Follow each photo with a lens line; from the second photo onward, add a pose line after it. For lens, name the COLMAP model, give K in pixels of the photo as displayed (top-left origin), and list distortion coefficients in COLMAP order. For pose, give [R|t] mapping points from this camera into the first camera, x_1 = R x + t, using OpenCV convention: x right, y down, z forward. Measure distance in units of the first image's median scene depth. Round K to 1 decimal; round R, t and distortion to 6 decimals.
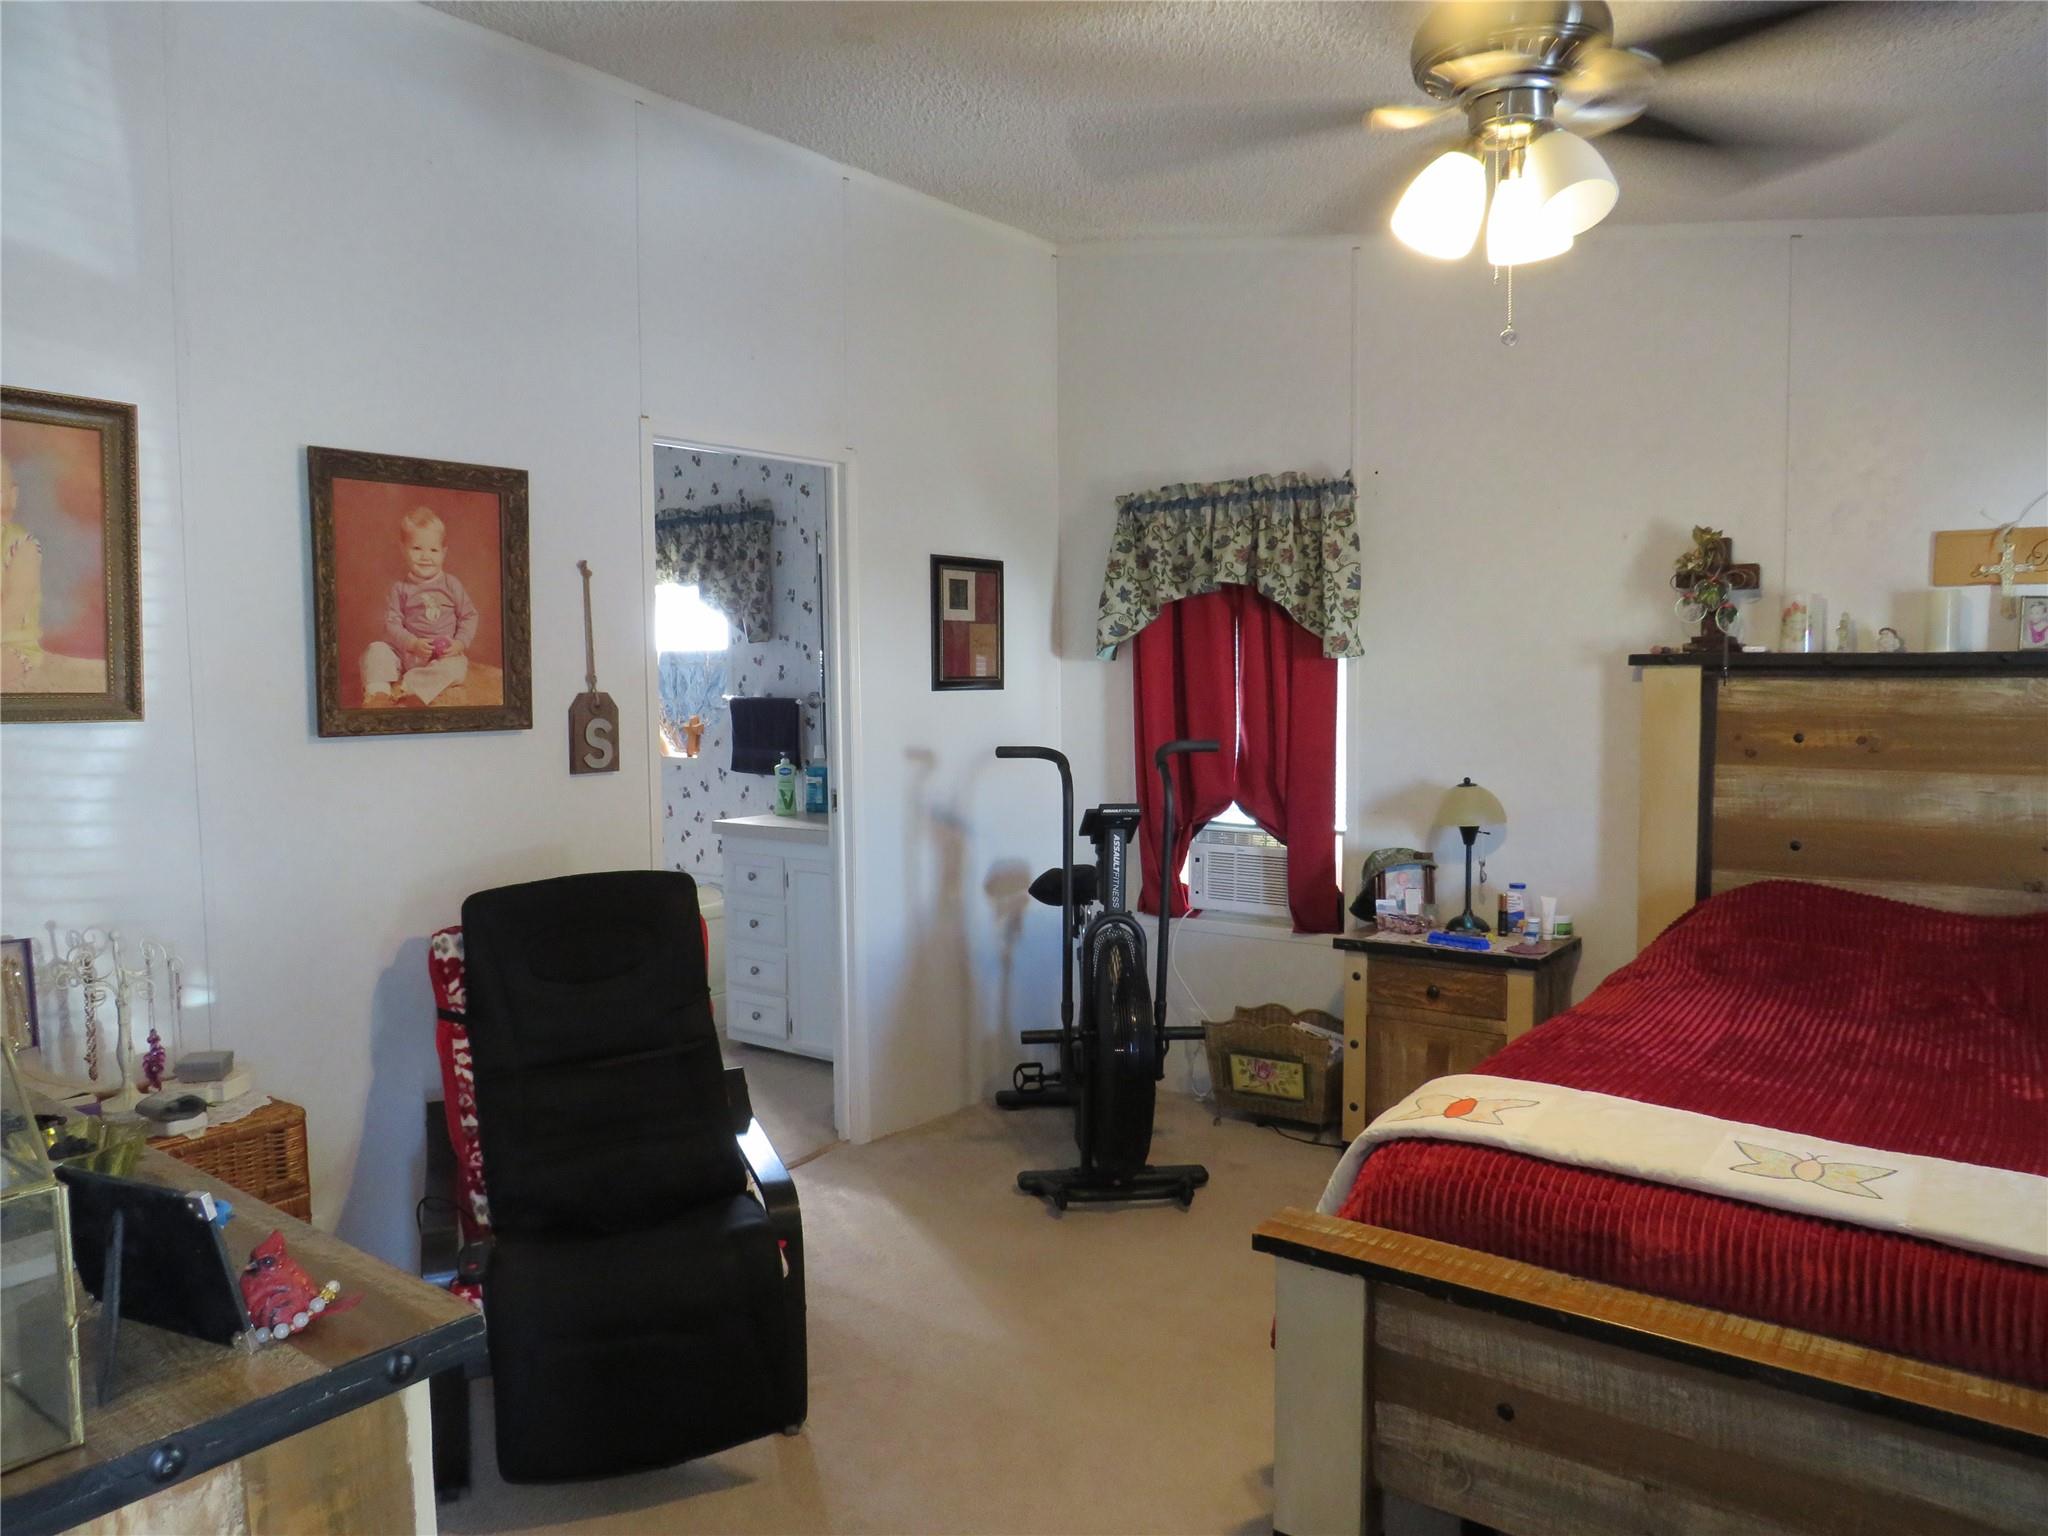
lens RADIAL K [[1437.6, 0, 1019.8], [0, 1437.6, 763.4], [0, 0, 1]] dist [-0.032325, -0.000358]
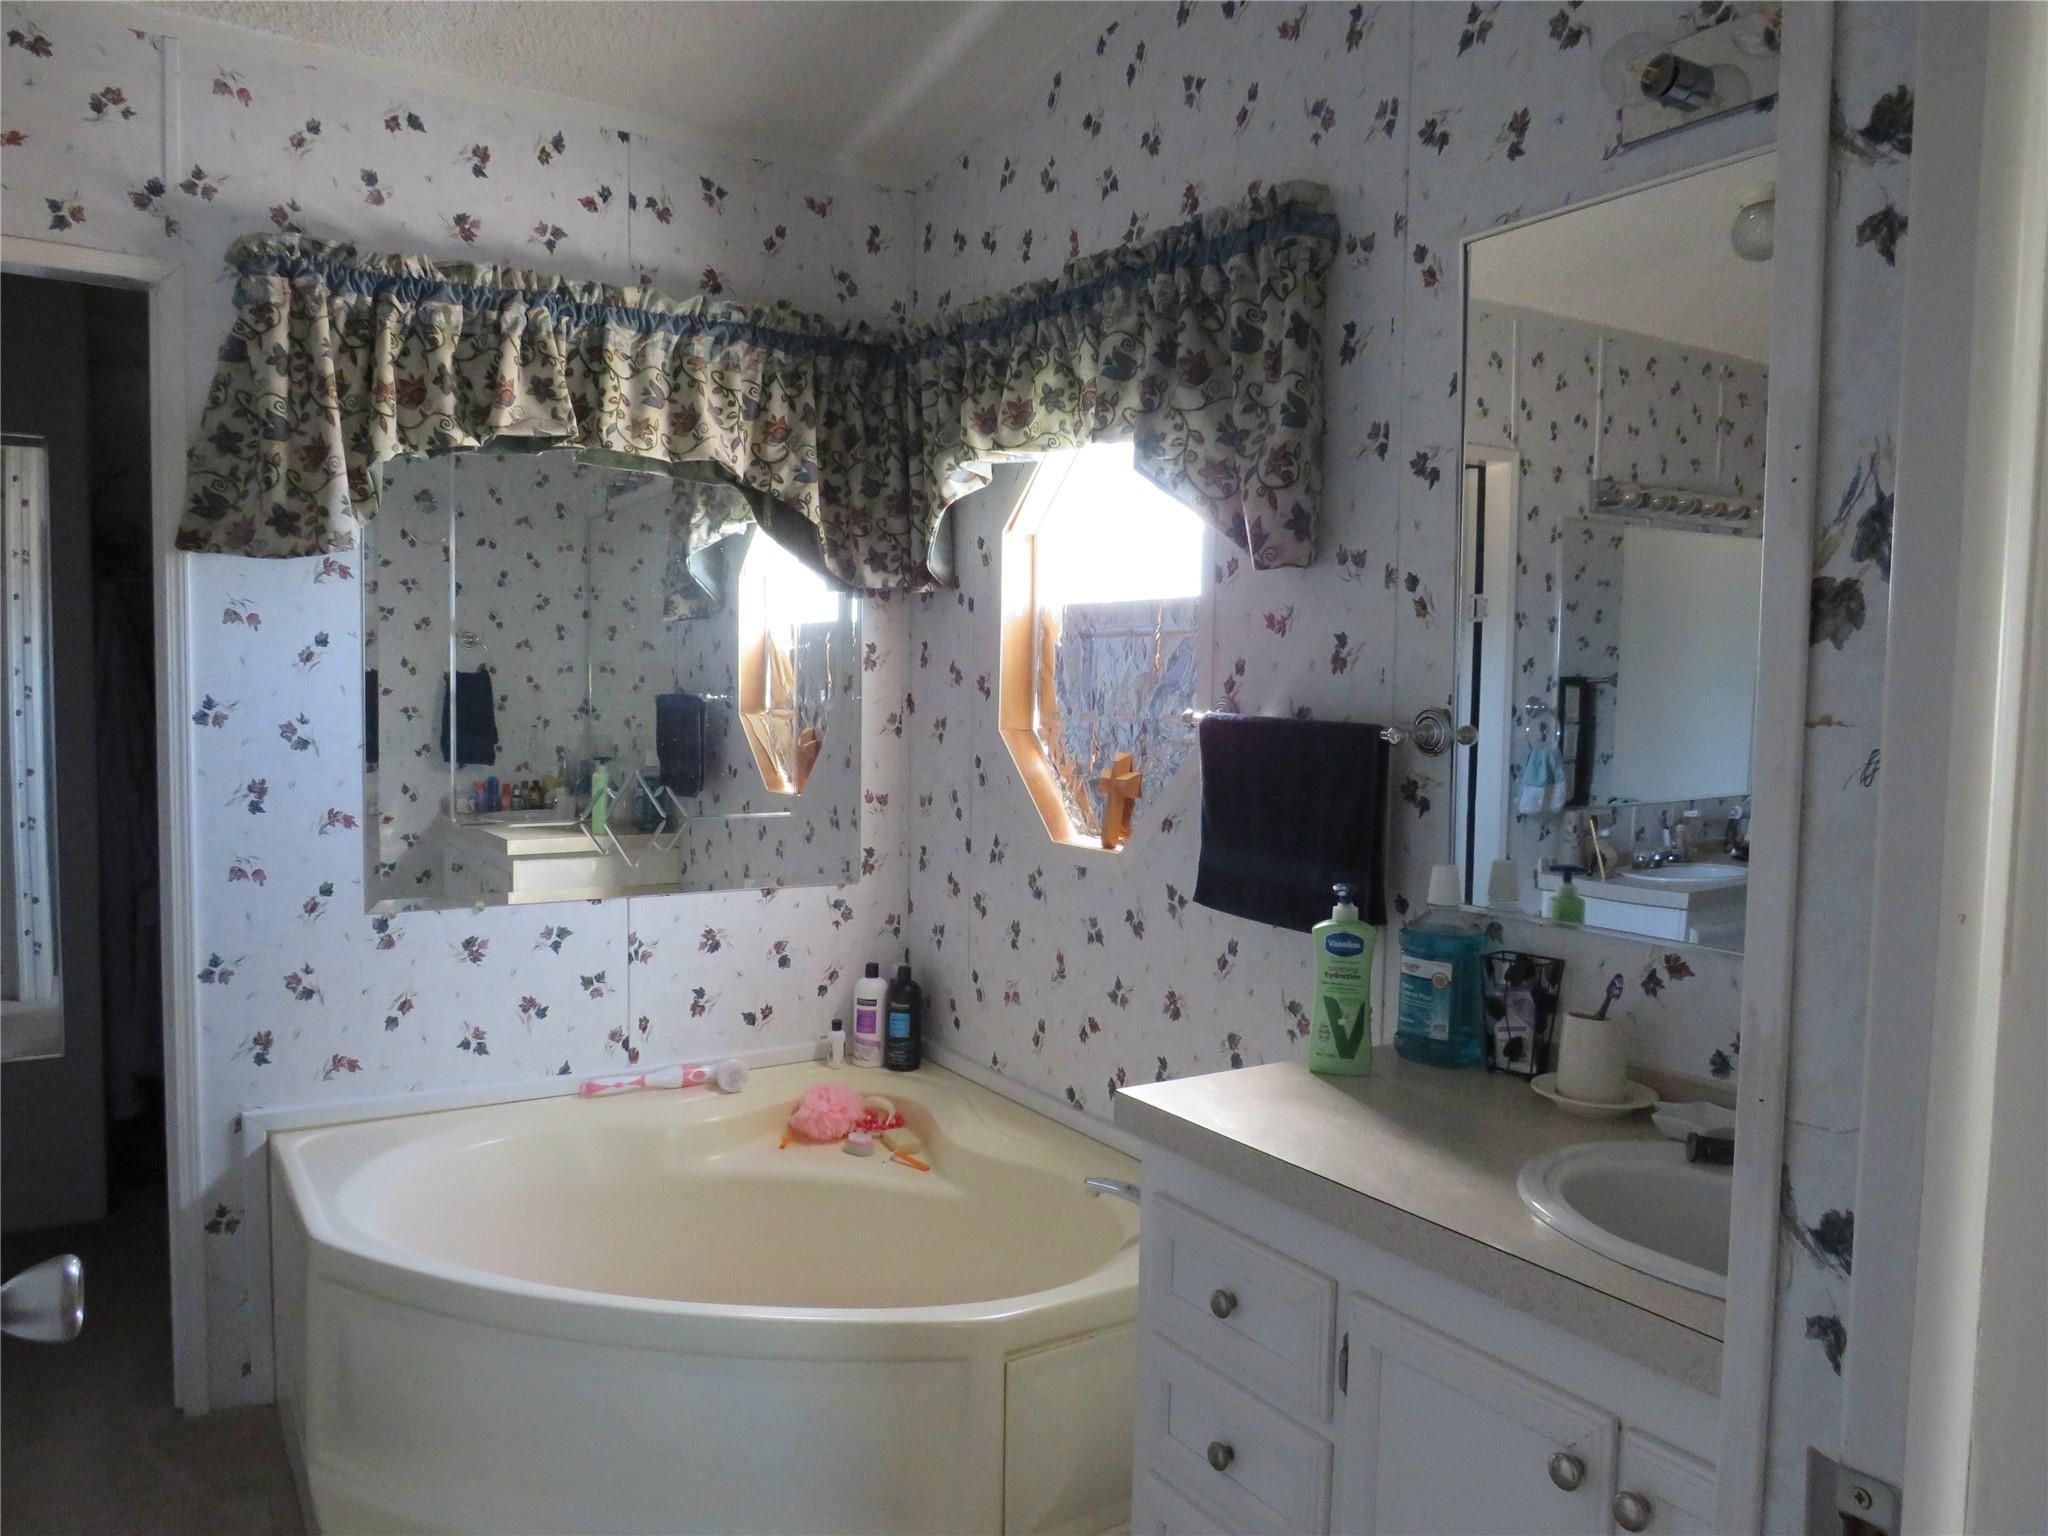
lens RADIAL K [[1437.6, 0, 1019.5], [0, 1437.6, 768.2], [0, 0, 1]] dist [-0.032325, -0.000358]
pose [[0.938393, 0.047948, -0.342226, -0.114919], [-0.050127, 0.998740, 0.002480, -0.030257], [0.341914, 0.014828, 0.939614, 0.621829]]
